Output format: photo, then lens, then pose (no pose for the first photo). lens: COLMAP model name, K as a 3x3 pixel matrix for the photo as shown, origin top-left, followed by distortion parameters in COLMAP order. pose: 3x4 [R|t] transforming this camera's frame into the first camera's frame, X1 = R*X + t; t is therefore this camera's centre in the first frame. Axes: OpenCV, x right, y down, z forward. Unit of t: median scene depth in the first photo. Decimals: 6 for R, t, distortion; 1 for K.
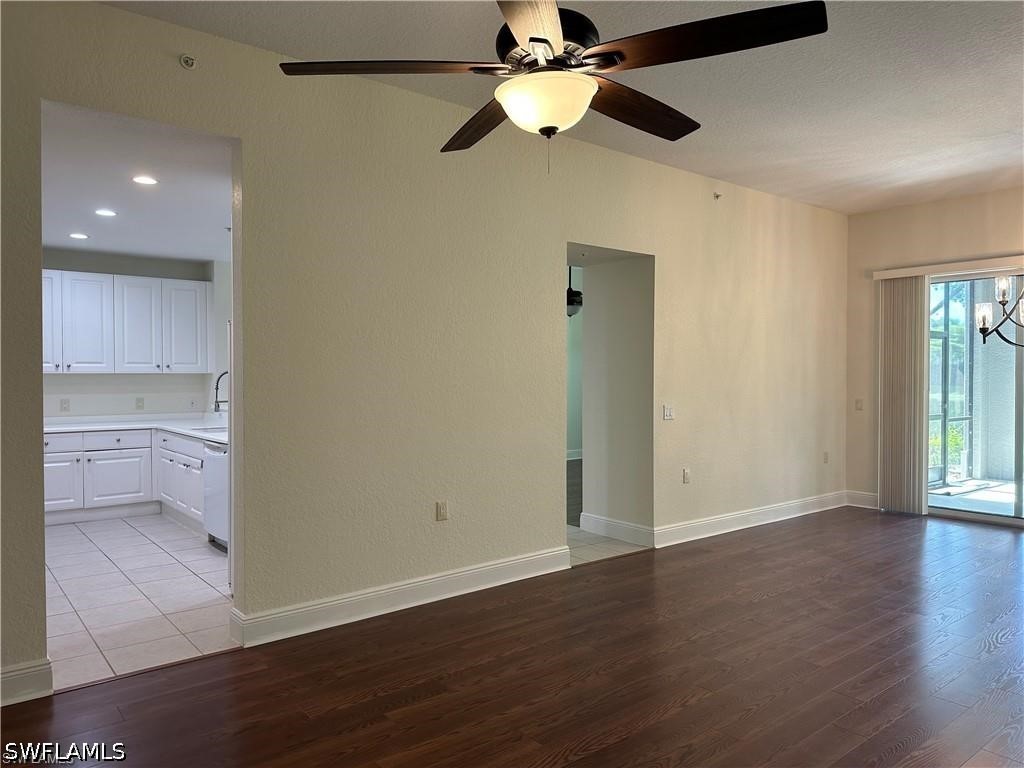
lens RADIAL K [[722.6, 0, 507.9], [0, 722.6, 382.9], [0, 0, 1]] dist [-0.001523, -0.002234]
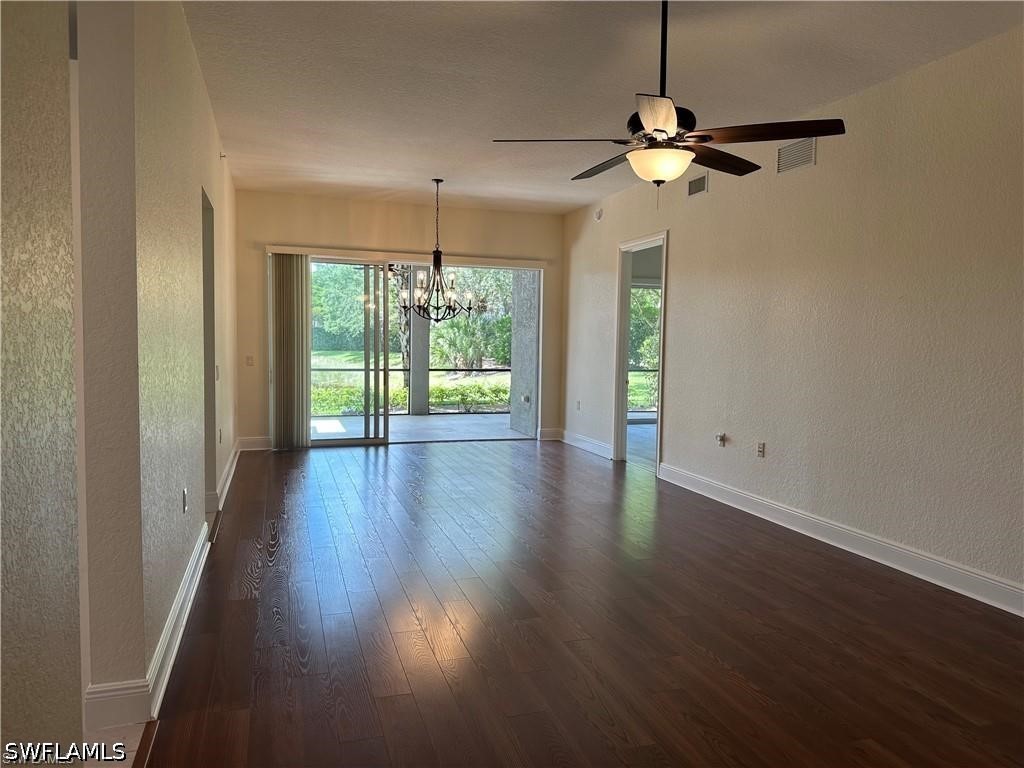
lens RADIAL K [[715.3, 0, 512.0], [0, 715.3, 384.0], [0, 0, 1]] dist [0.106048, -0.154973]
pose [[0.353781, -0.057616, 0.933552, -0.435285], [-0.001979, 0.998053, 0.062347, -0.005397], [-0.935326, -0.023905, 0.352978, 0.210292]]
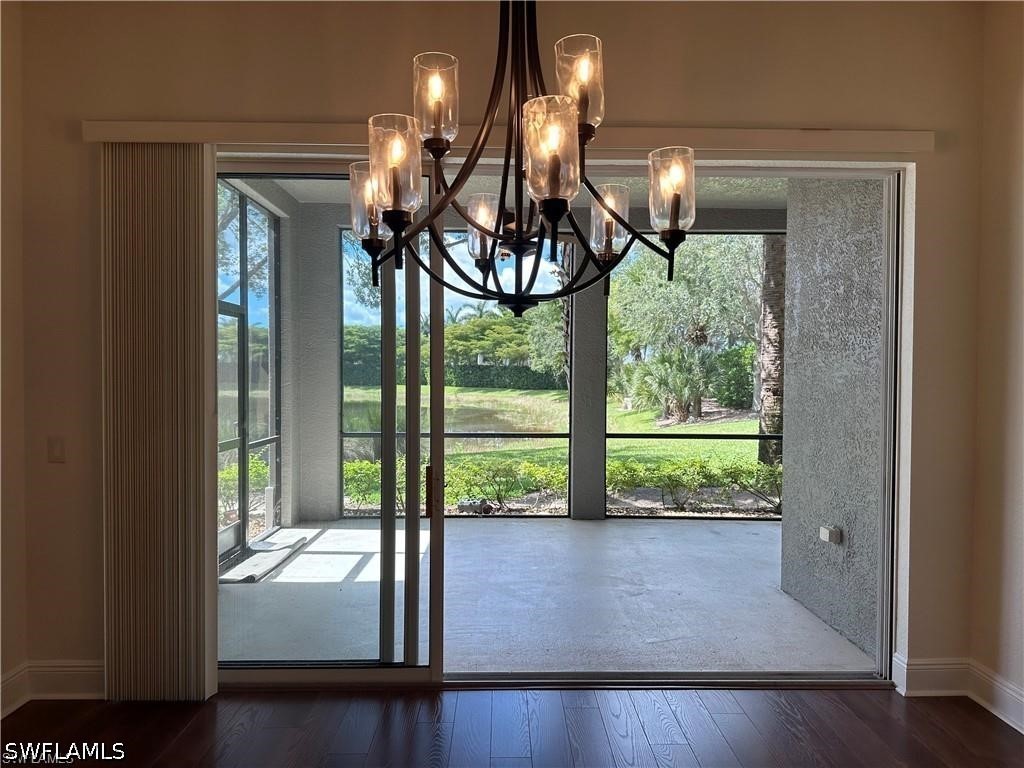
lens RADIAL K [[711.5, 0, 507.7], [0, 711.5, 388.5], [0, 0, 1]] dist [0.119581, -0.195167]
pose [[0.616323, -0.016583, 0.787319, 0.320353], [0.006760, 0.999853, 0.015768, -0.009059], [-0.787465, -0.004396, 0.616344, 0.544939]]
